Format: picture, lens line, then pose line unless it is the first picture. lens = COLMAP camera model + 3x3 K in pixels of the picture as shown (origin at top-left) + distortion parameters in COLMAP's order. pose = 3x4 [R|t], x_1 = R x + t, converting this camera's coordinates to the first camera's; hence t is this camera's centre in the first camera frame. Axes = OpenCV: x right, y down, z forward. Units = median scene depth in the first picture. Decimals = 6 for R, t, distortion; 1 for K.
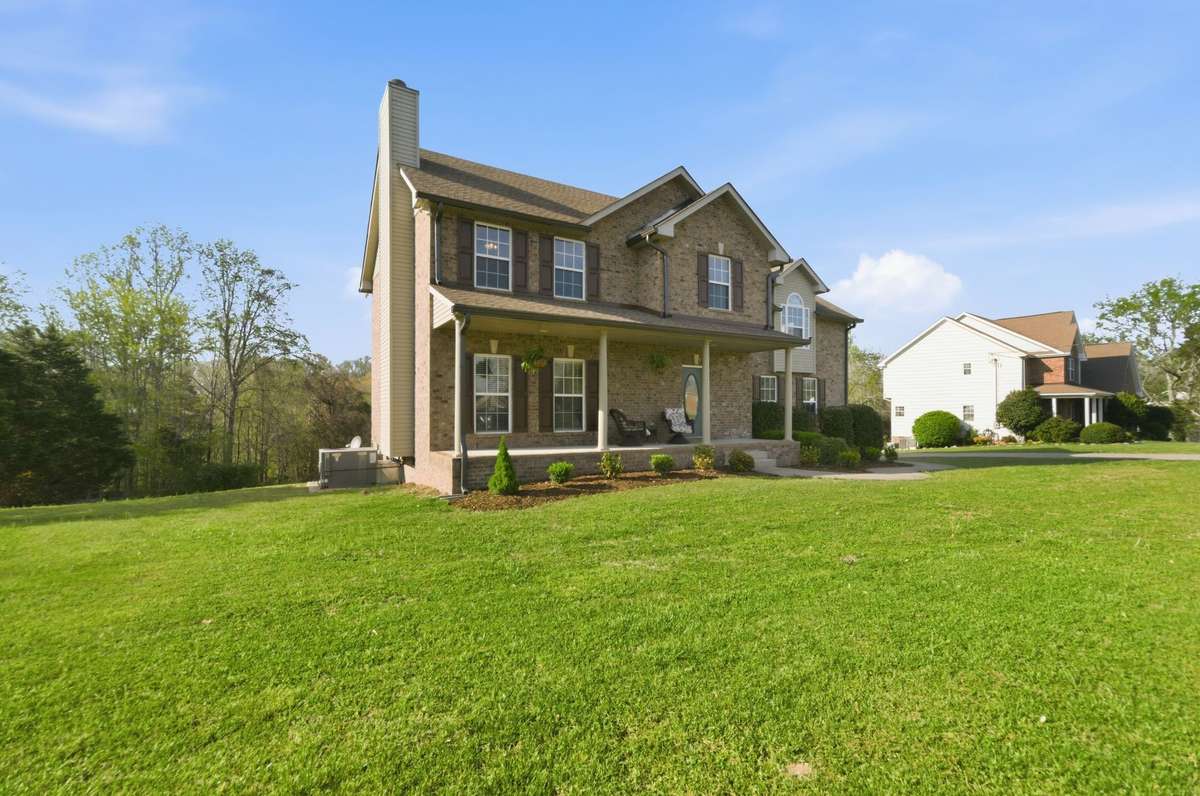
lens RADIAL K [[526.0, 0, 610.1], [0, 526.0, 404.0], [0, 0, 1]] dist [0.008786, -0.001503]
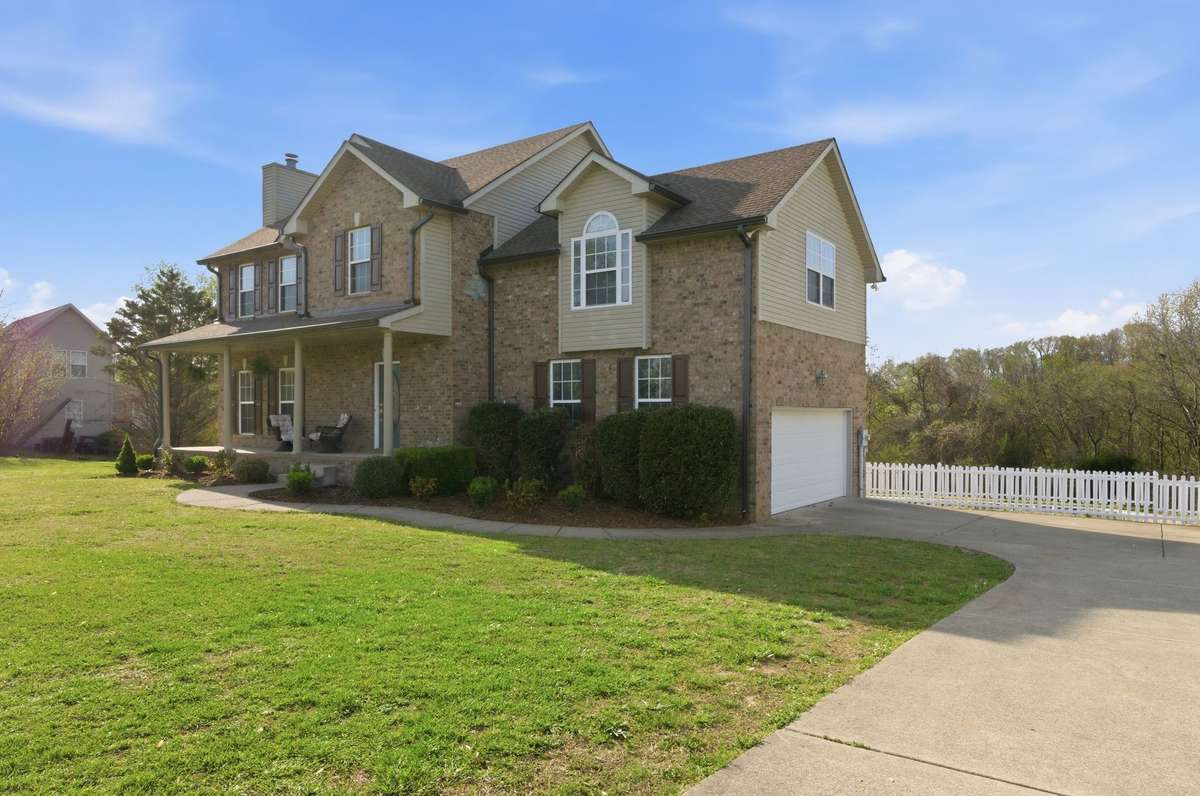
lens RADIAL K [[790.9, 0, 602.2], [0, 790.9, 412.6], [0, 0, 1]] dist [-0.003813, -0.000396]
pose [[0.391791, -0.001201, -0.920054, 1.573614], [0.011810, 0.999923, 0.003724, 0.006679], [0.919979, -0.012325, 0.391775, 0.910332]]
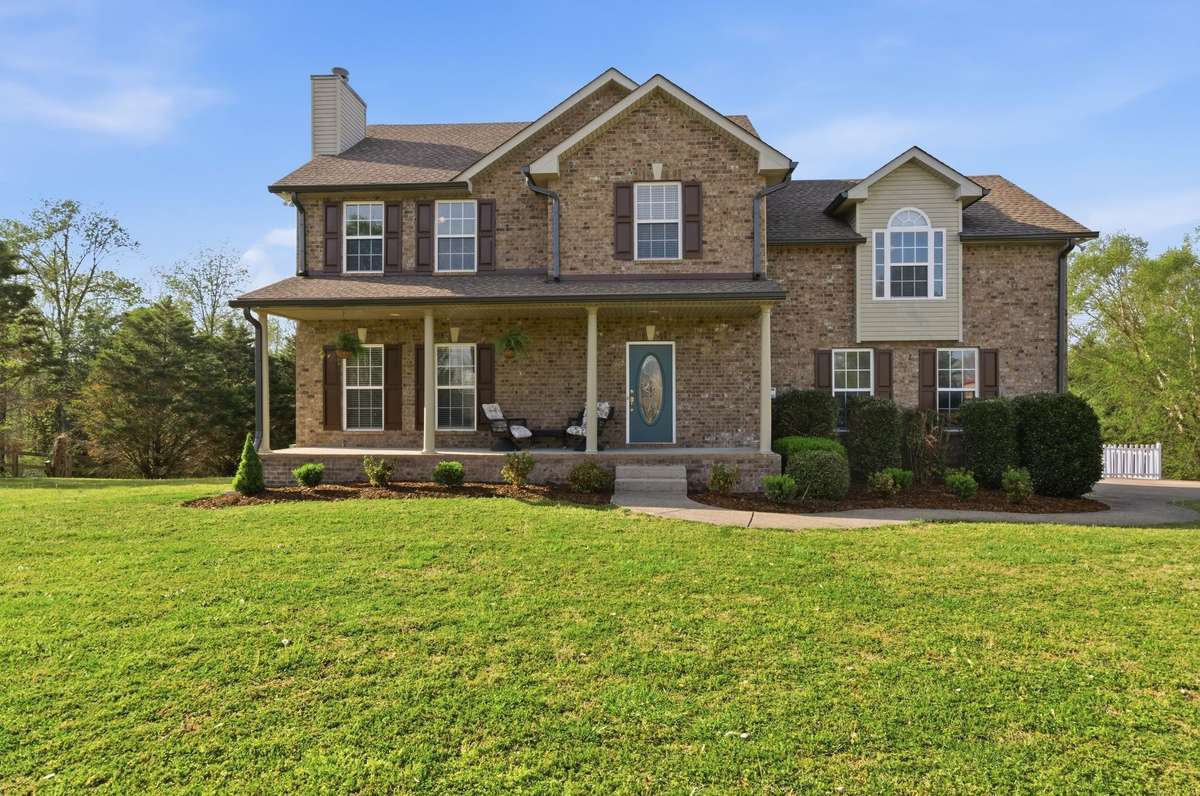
lens RADIAL K [[665.0, 0, 600.0], [0, 665.0, 398.0], [0, 0, 1]] dist [0.009703, -0.000109]
pose [[0.820835, -0.005638, -0.571138, 0.680225], [0.008243, 0.999964, 0.001976, 0.000319], [0.571106, -0.006330, 0.820852, 0.249520]]
